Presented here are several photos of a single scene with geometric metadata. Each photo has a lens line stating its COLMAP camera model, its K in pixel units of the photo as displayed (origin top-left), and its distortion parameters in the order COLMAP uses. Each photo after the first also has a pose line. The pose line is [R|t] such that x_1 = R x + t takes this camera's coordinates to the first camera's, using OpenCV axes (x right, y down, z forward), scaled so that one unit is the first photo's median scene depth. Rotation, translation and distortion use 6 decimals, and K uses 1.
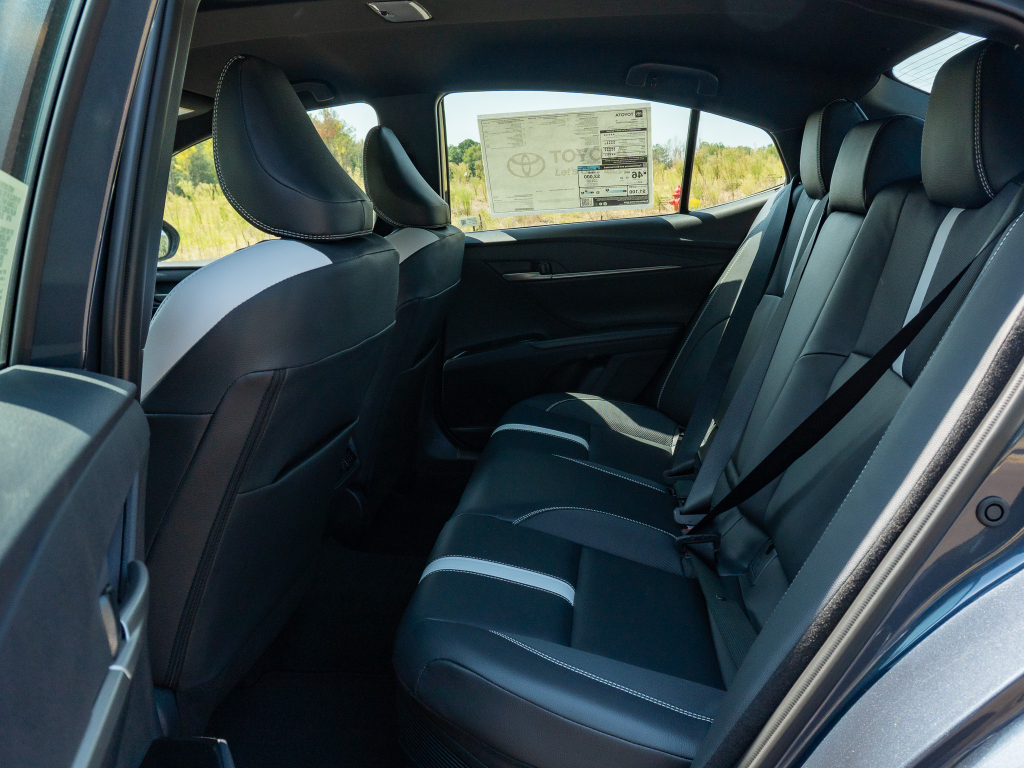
lens RADIAL K [[794.6, 0, 514.3], [0, 794.6, 390.0], [0, 0, 1]] dist [-0.022598, -0.004445]
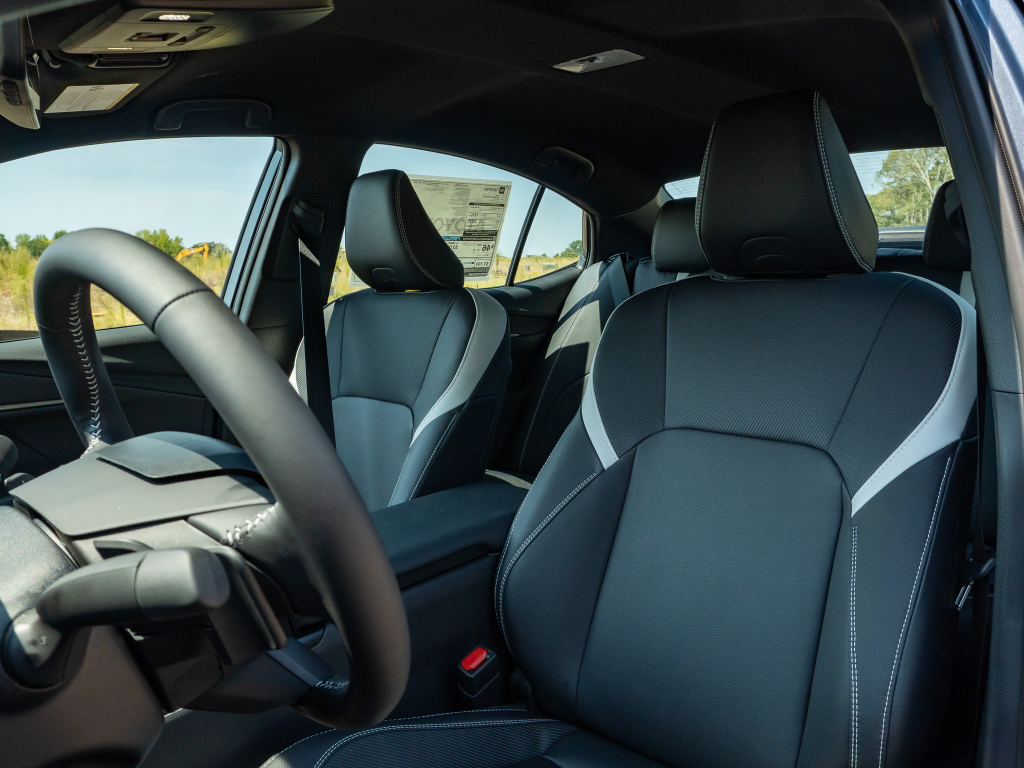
lens RADIAL K [[821.7, 0, 514.5], [0, 821.7, 383.9], [0, 0, 1]] dist [-0.054770, -0.006208]
pose [[0.616097, -0.072440, 0.784332, -0.670131], [0.181710, 0.981974, -0.052040, -0.035886], [-0.766424, 0.174582, 0.618155, 0.344630]]
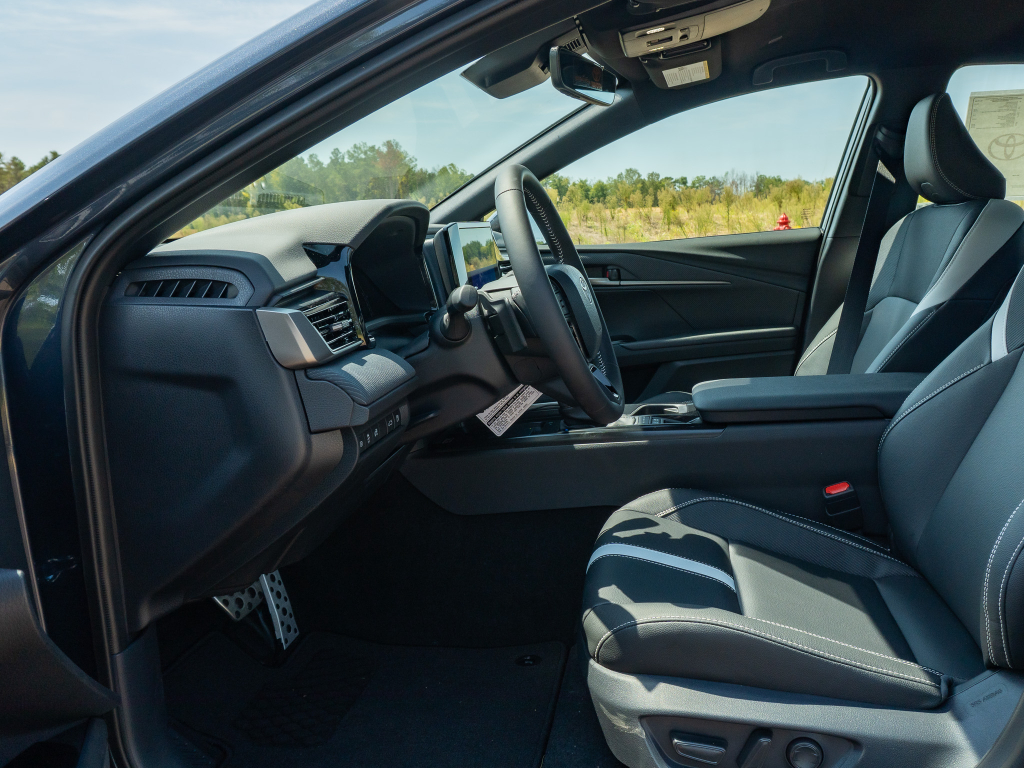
lens RADIAL K [[794.6, 0, 515.5], [0, 794.6, 382.2], [0, 0, 1]] dist [-0.022598, -0.004445]
pose [[0.997631, 0.025534, -0.063874, -0.512338], [-0.028410, 0.998604, -0.044531, 0.055582], [0.062648, 0.046241, 0.996964, 0.044473]]
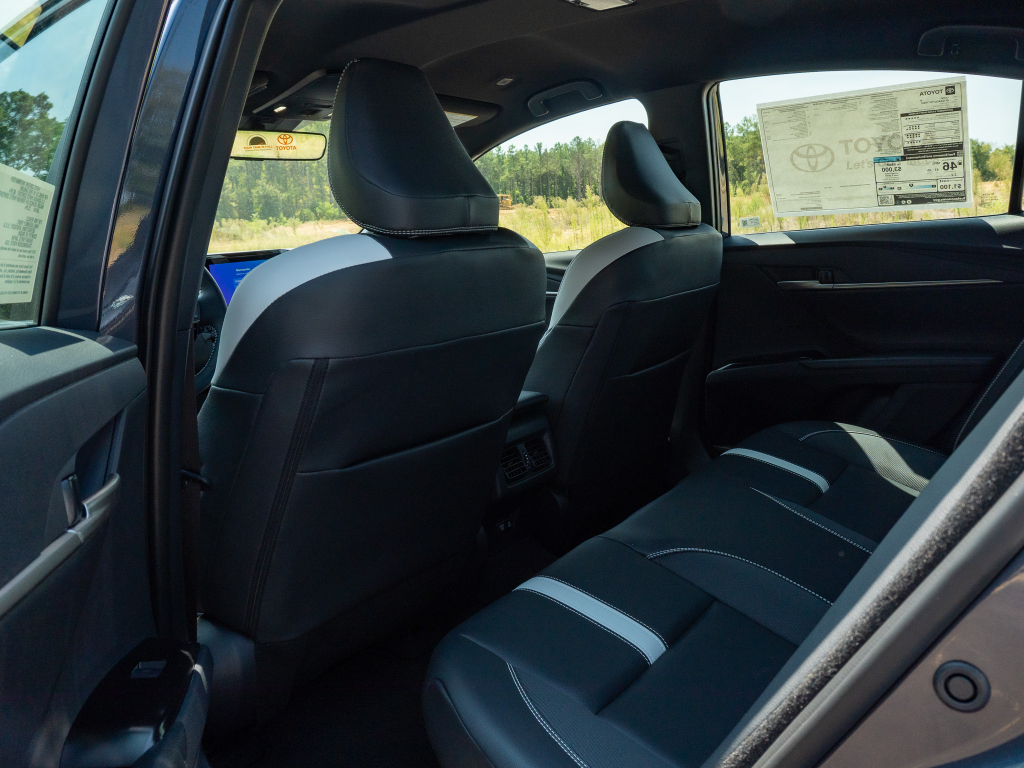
lens RADIAL K [[794.6, 0, 530.1], [0, 794.6, 383.8], [0, 0, 1]] dist [-0.022598, -0.004445]
pose [[0.871203, 0.102577, -0.480086, 0.190758], [-0.107648, 0.994043, 0.017044, -0.017382], [0.478974, 0.036831, 0.877056, 0.095980]]
